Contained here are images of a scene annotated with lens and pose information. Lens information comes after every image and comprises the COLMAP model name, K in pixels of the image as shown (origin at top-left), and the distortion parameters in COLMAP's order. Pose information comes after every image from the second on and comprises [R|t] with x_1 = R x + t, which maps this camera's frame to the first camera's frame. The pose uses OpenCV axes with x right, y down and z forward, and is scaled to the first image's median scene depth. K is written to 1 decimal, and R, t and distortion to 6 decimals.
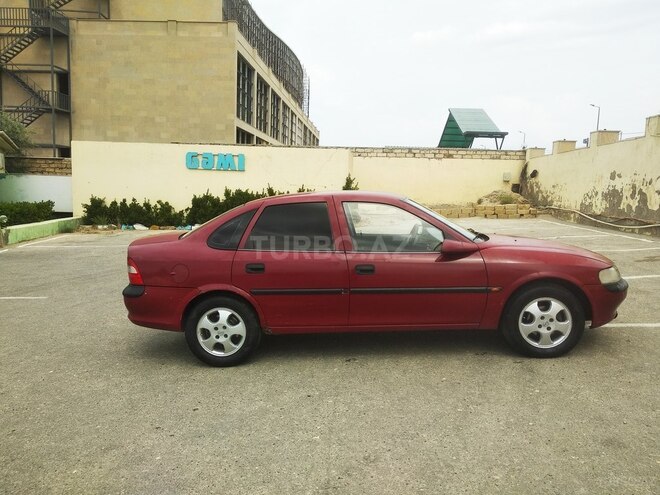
lens RADIAL K [[510.3, 0, 330.9], [0, 510.3, 252.0], [0, 0, 1]] dist [0.049602, -0.070615]
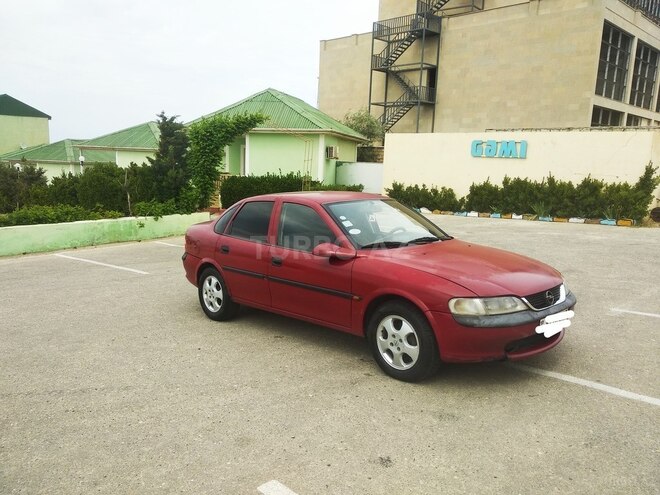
lens RADIAL K [[510.3, 0, 330.9], [0, 510.3, 252.0], [0, 0, 1]] dist [0.049602, -0.070615]
pose [[0.736654, 0.119788, -0.665576, 0.218281], [-0.096511, 0.992735, 0.071851, -0.019458], [0.669347, 0.011306, 0.742863, 0.050349]]
